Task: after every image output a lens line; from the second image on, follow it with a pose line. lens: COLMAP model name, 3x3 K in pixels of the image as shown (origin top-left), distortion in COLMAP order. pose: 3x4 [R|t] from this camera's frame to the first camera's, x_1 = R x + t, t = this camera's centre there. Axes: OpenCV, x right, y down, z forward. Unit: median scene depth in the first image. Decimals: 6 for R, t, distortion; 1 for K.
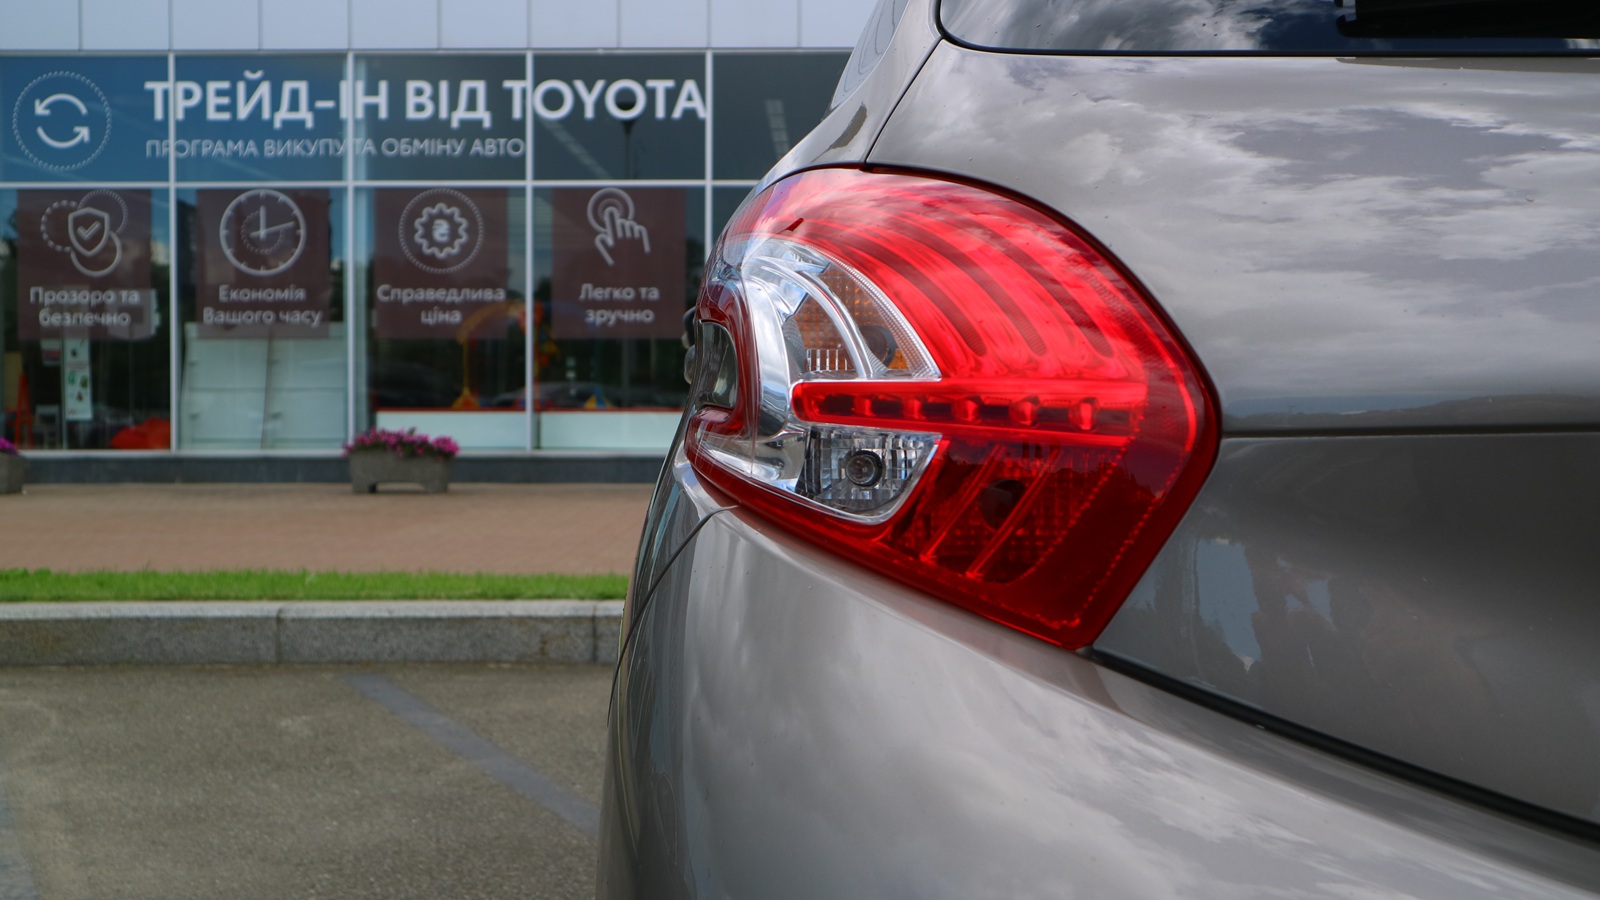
lens RADIAL K [[1763.1, 0, 802.0], [0, 1763.1, 428.8], [0, 0, 1]] dist [-0.012813, 0.066281]
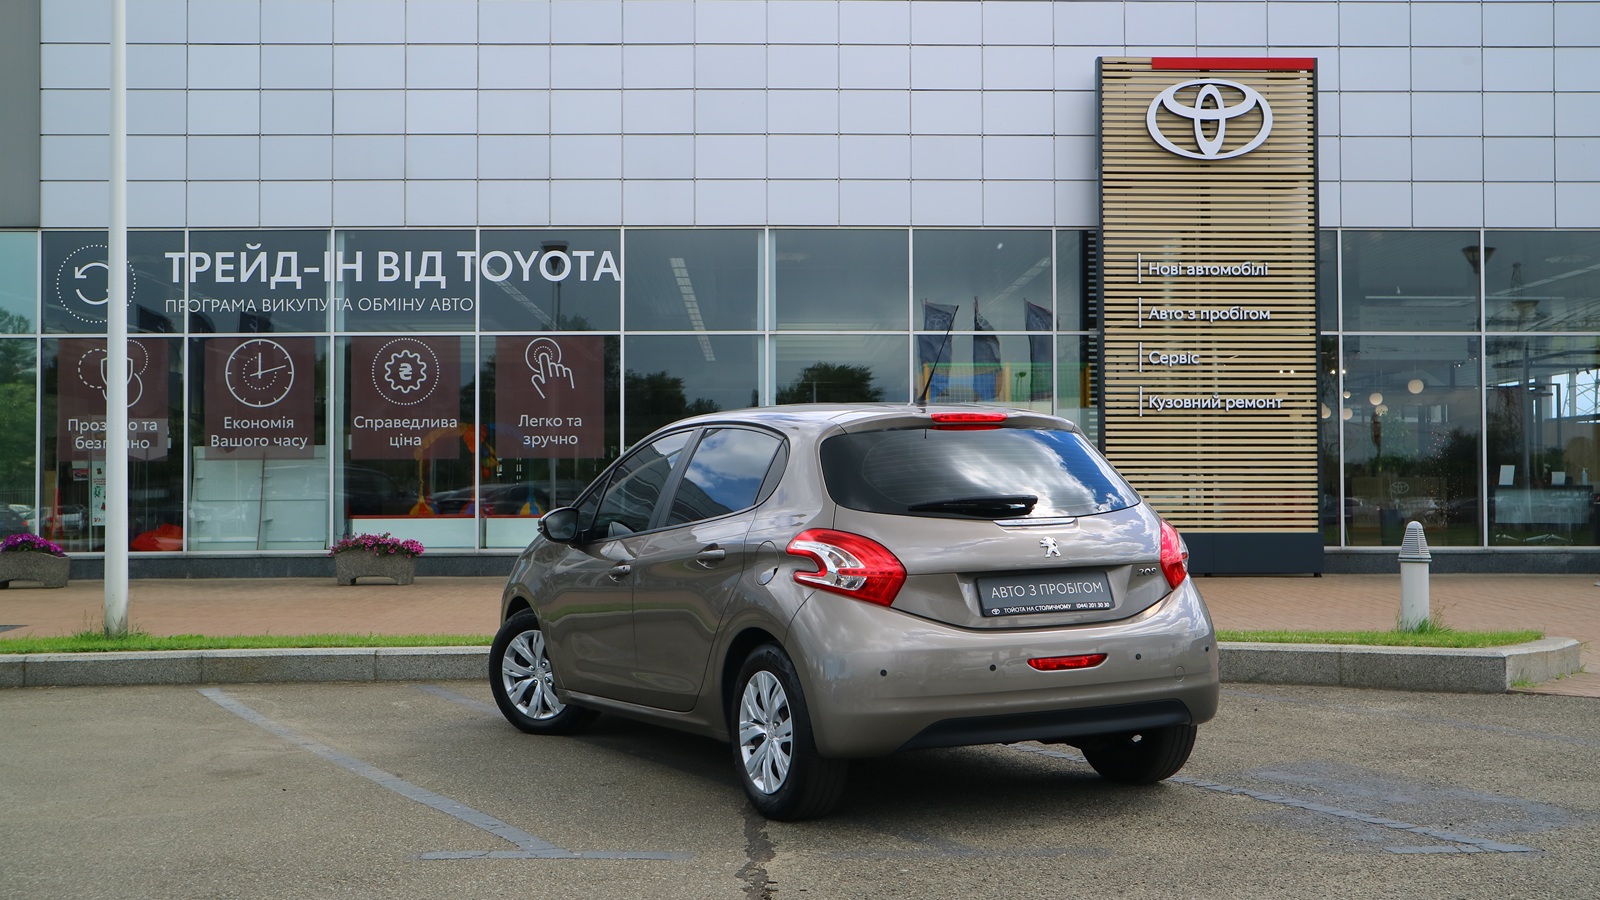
lens RADIAL K [[1763.1, 0, 802.0], [0, 1763.1, 428.8], [0, 0, 1]] dist [-0.012813, 0.066281]
pose [[0.999009, -0.003845, 0.044332, 0.018527], [0.005998, 0.998803, -0.048542, -0.010317], [-0.044092, 0.048760, 0.997837, -0.246600]]
